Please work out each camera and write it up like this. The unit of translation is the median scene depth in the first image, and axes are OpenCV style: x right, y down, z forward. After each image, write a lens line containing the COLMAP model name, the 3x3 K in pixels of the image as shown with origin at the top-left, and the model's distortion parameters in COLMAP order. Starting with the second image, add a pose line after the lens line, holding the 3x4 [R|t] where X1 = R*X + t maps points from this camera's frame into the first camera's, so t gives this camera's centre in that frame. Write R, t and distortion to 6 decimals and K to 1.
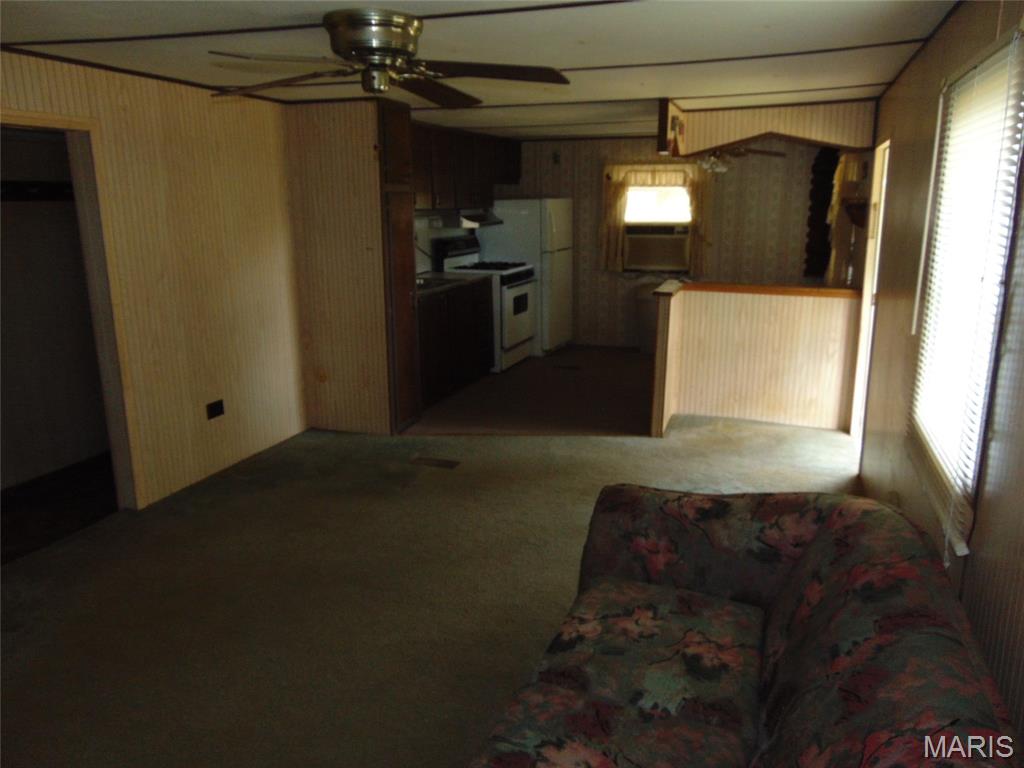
lens RADIAL K [[770.2, 0, 510.9], [0, 770.2, 378.7], [0, 0, 1]] dist [-0.011954, 0.040341]
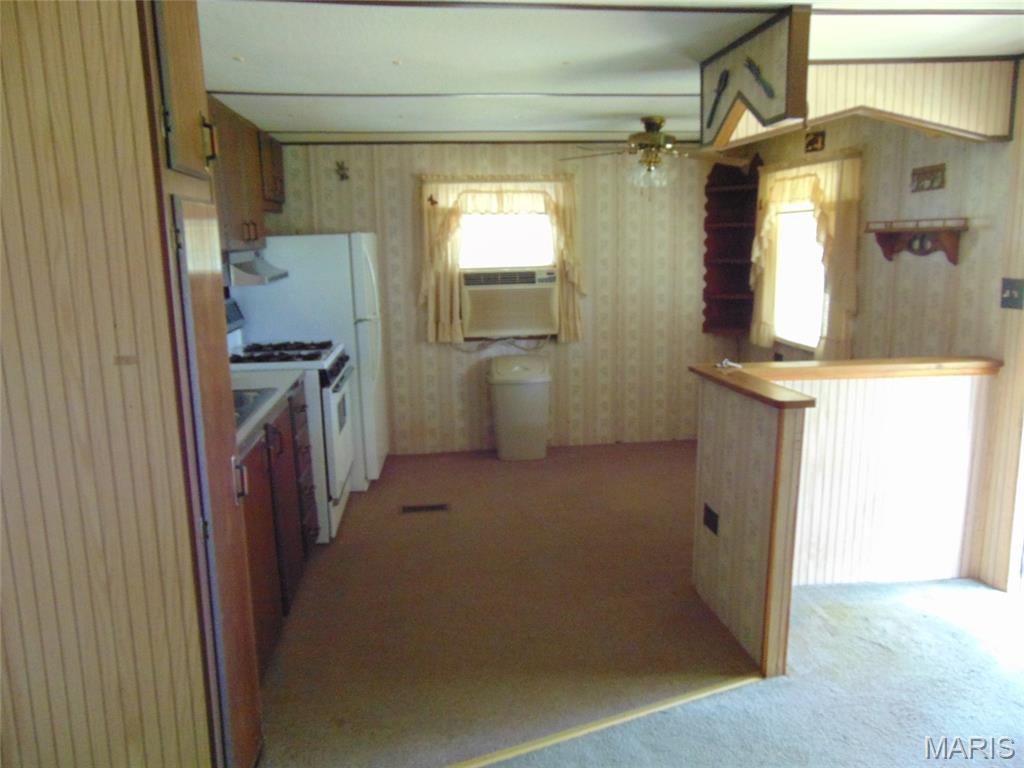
lens RADIAL K [[770.2, 0, 507.9], [0, 770.2, 378.3], [0, 0, 1]] dist [-0.011954, 0.040341]
pose [[0.893529, -0.091903, 0.439499, -0.120225], [0.118039, 0.992479, -0.032444, -0.084703], [-0.433212, 0.080867, 0.897657, 0.403443]]
